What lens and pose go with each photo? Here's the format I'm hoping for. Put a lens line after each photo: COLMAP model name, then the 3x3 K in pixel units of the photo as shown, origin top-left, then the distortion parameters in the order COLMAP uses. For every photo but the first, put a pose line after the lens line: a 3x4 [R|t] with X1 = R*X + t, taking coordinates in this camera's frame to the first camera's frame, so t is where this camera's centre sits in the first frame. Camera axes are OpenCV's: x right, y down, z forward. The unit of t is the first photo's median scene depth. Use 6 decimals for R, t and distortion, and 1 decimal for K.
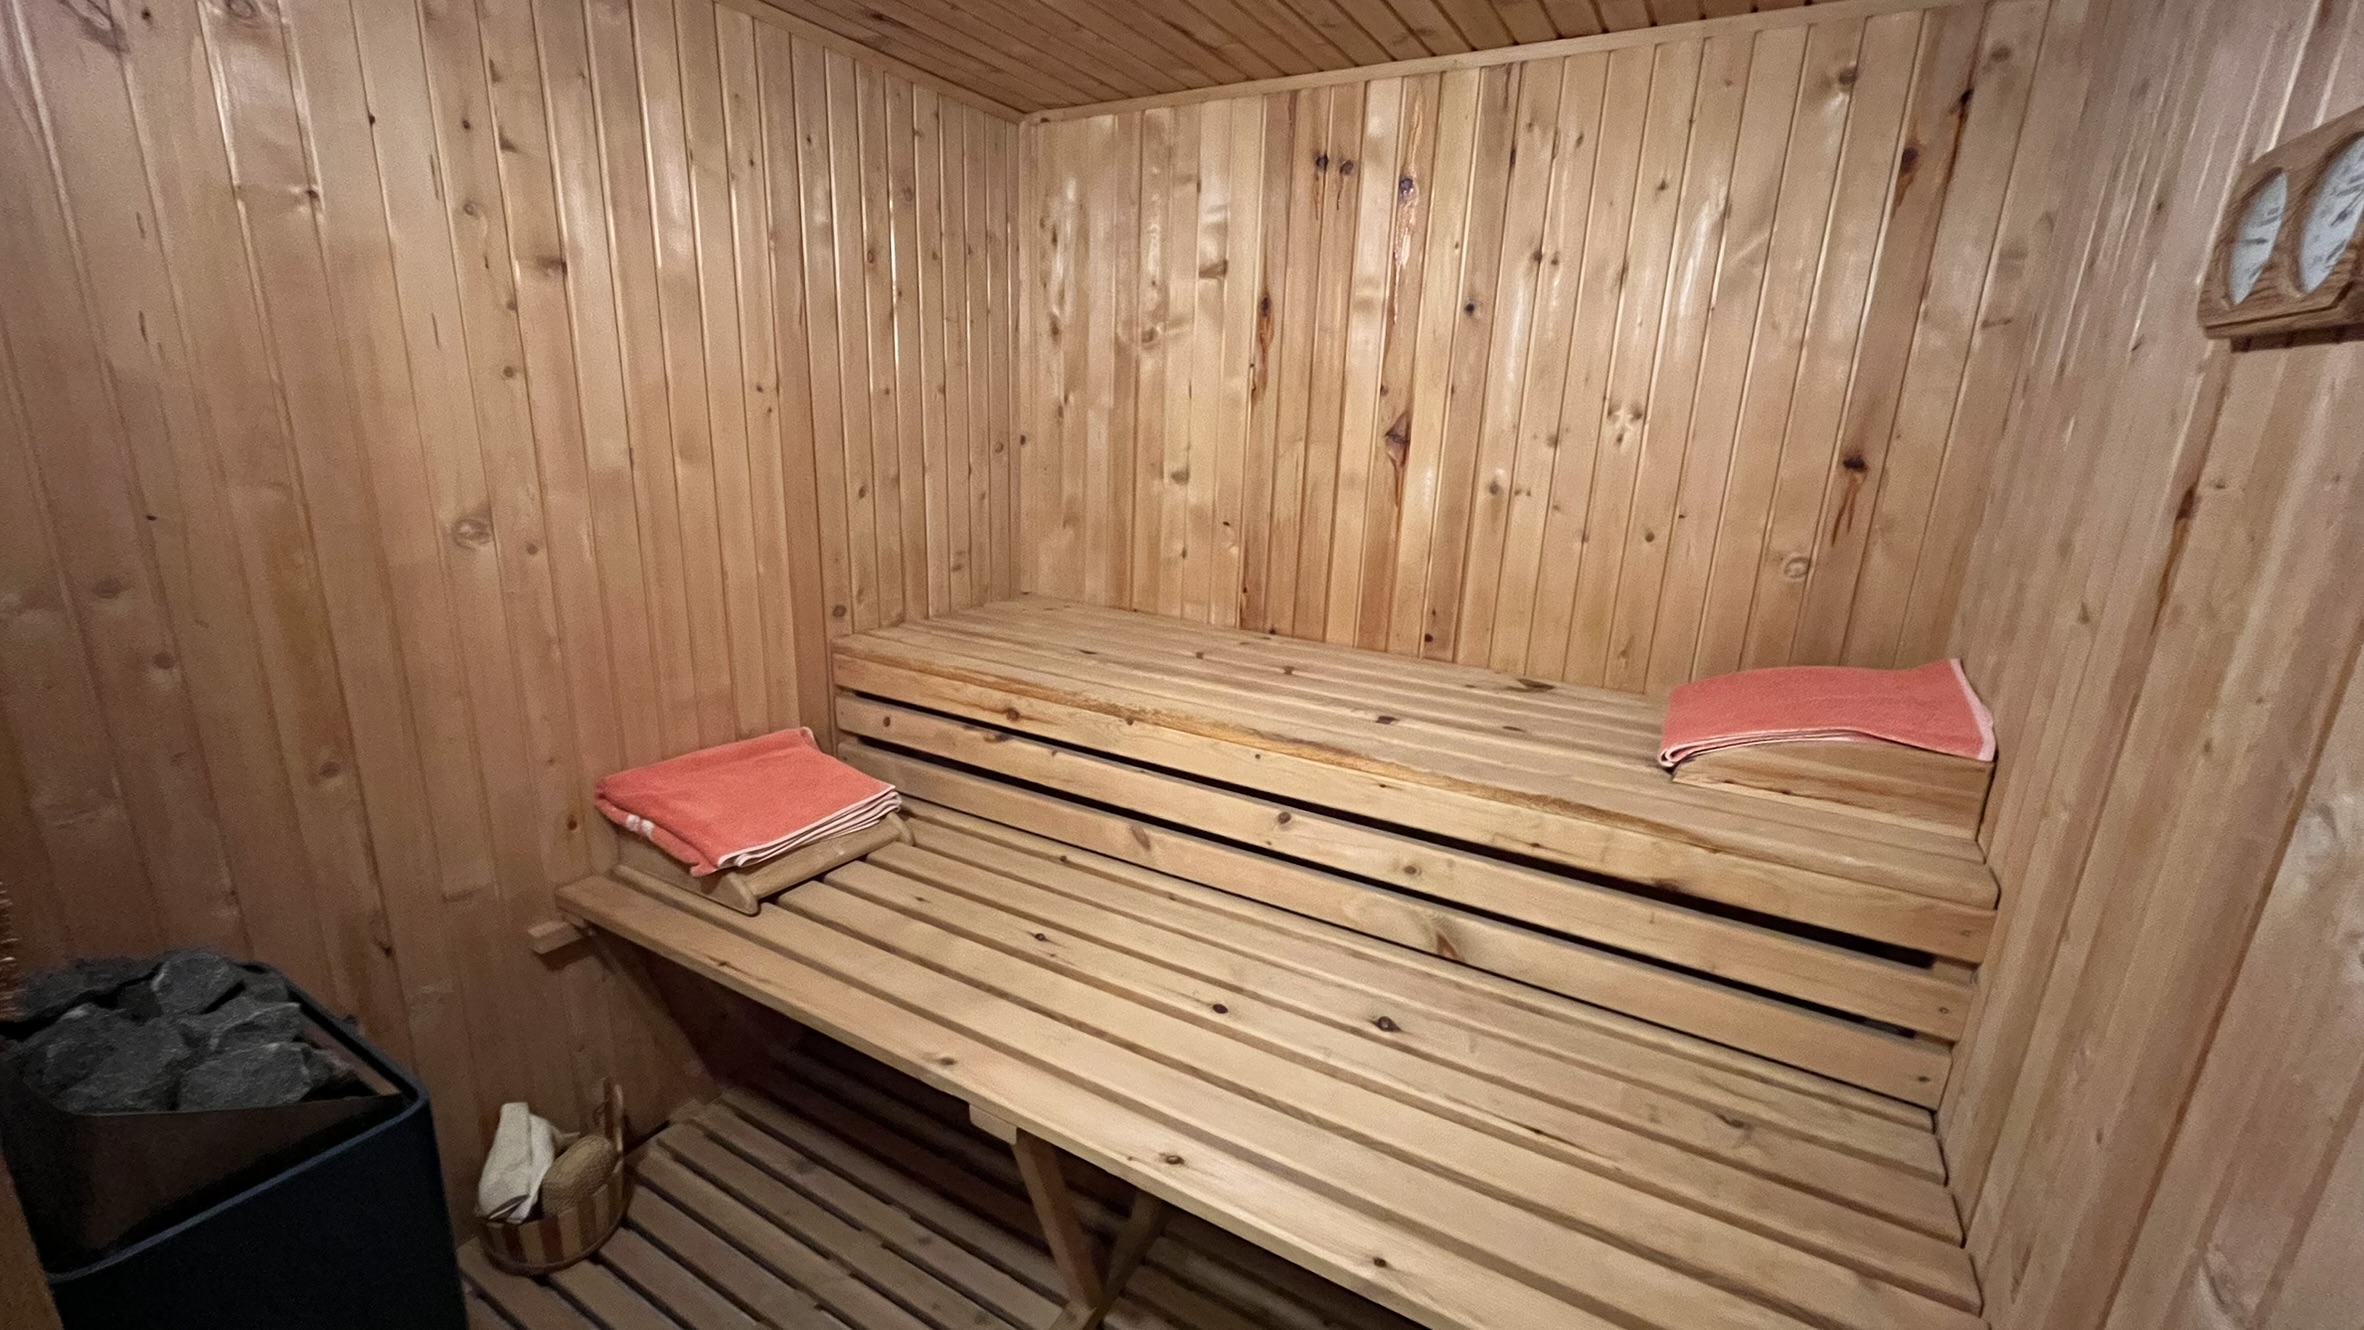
lens RADIAL K [[965.0, 0, 1182.0], [0, 965.0, 665.0], [0, 0, 1]] dist [-0.002475, 0.000728]
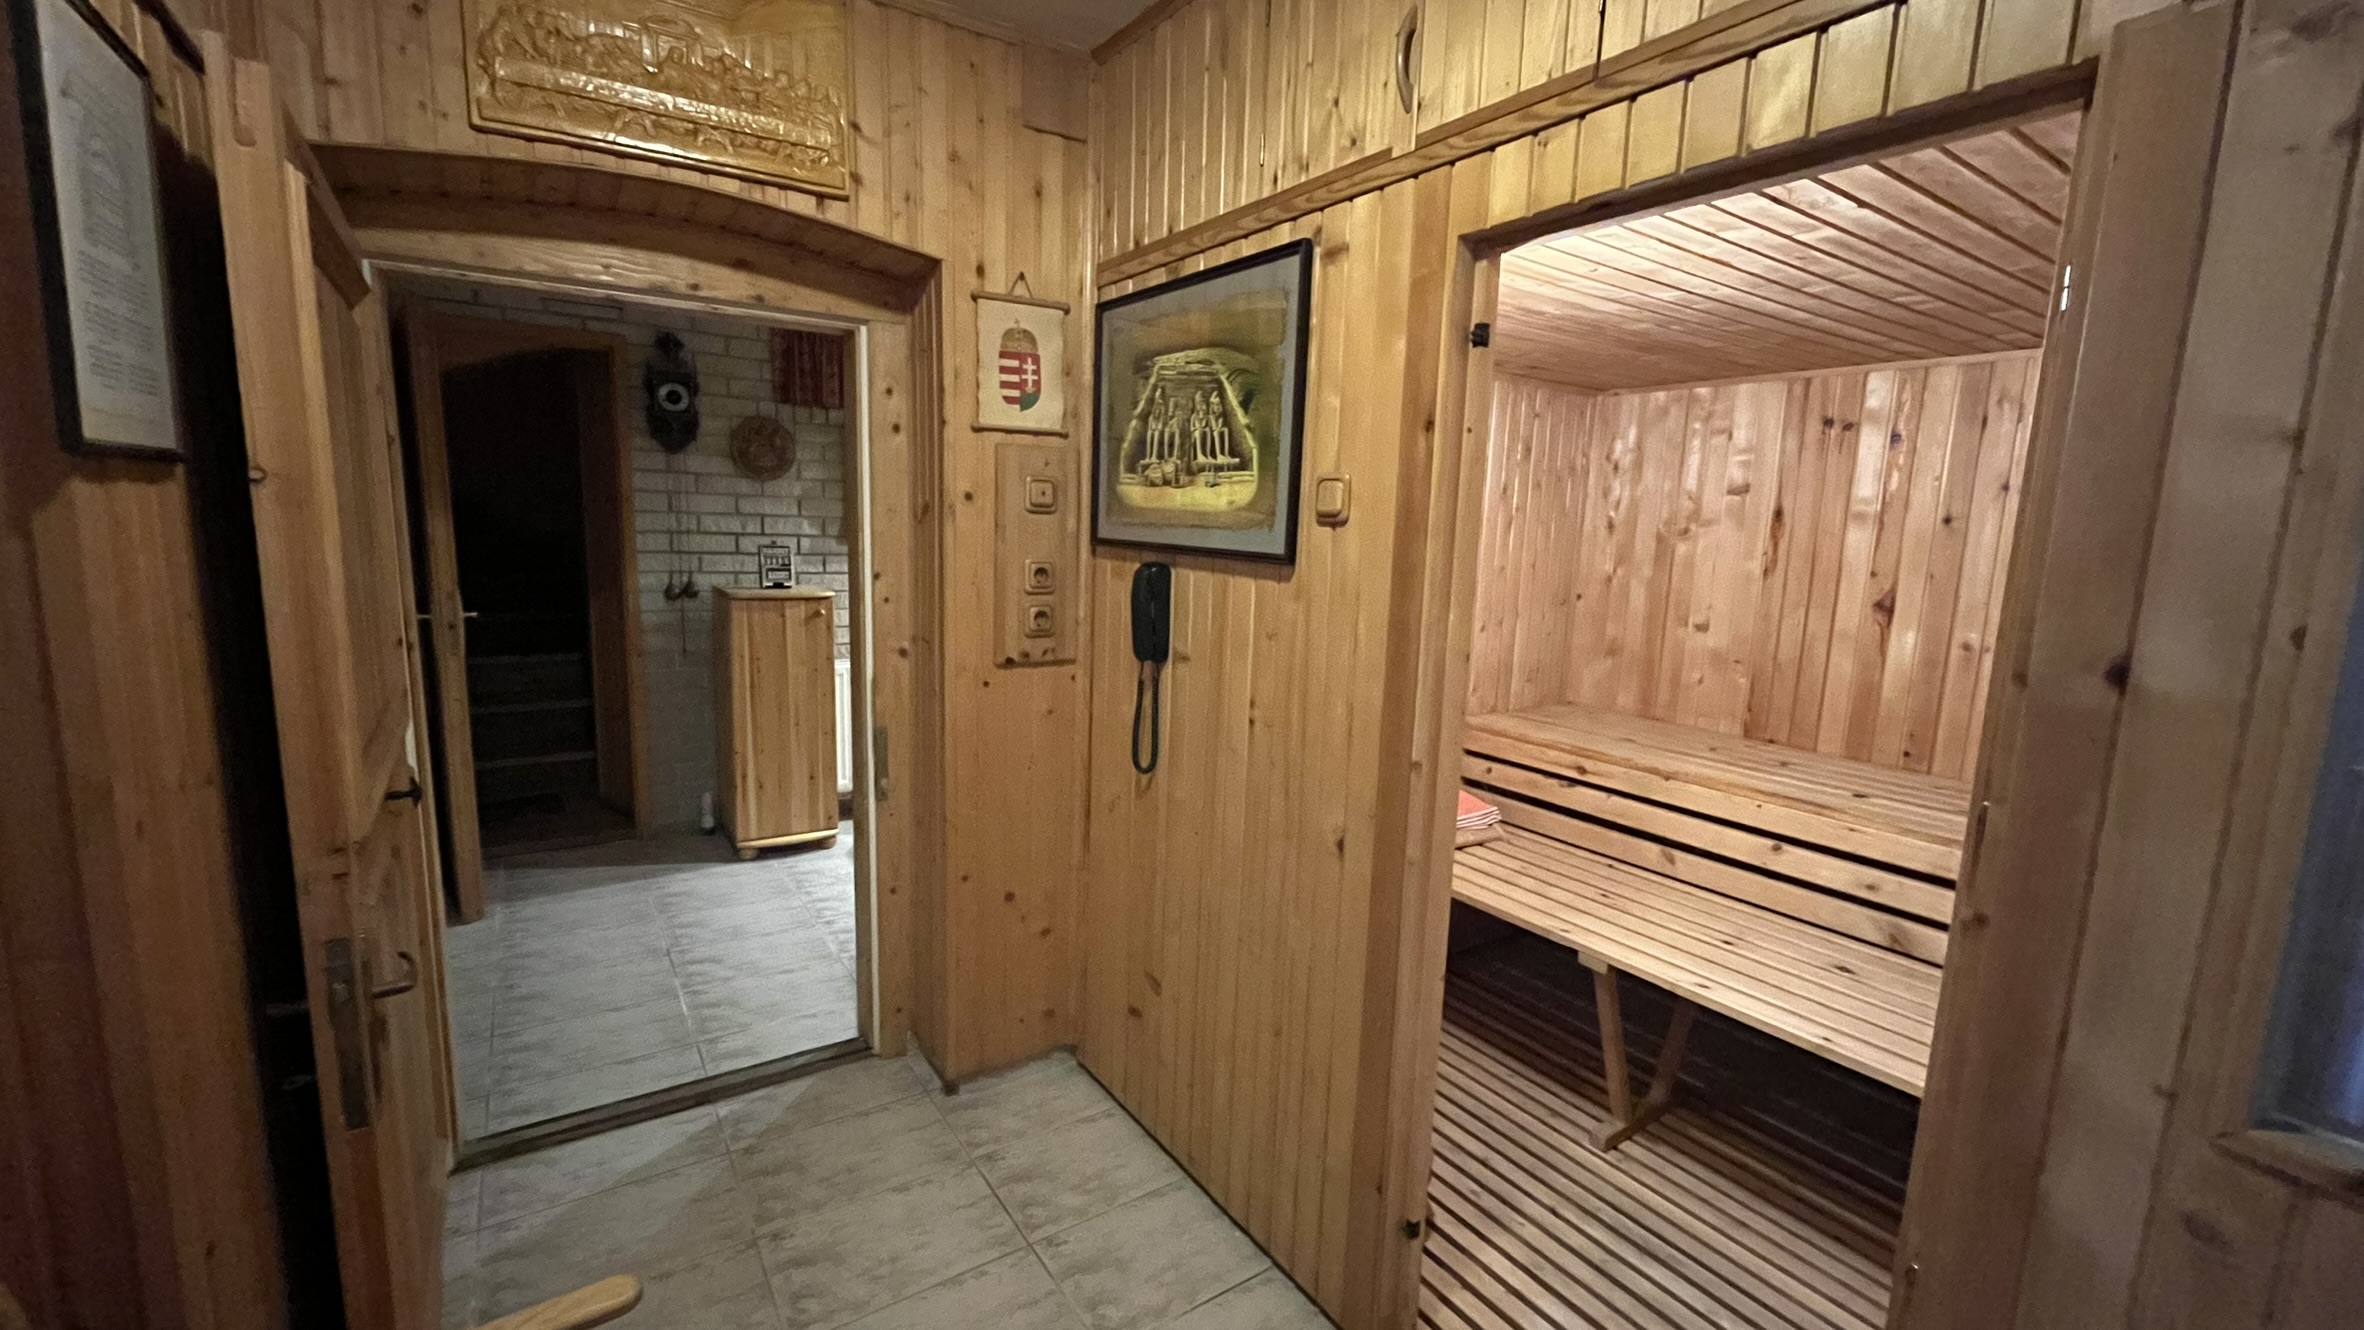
lens RADIAL K [[965.0, 0, 1182.0], [0, 965.0, 665.0], [0, 0, 1]] dist [-0.002475, 0.000728]
pose [[0.898156, 0.061181, -0.435399, -0.077076], [-0.117815, 0.987547, -0.104266, 0.112285], [0.423597, 0.144944, 0.894179, -0.669264]]
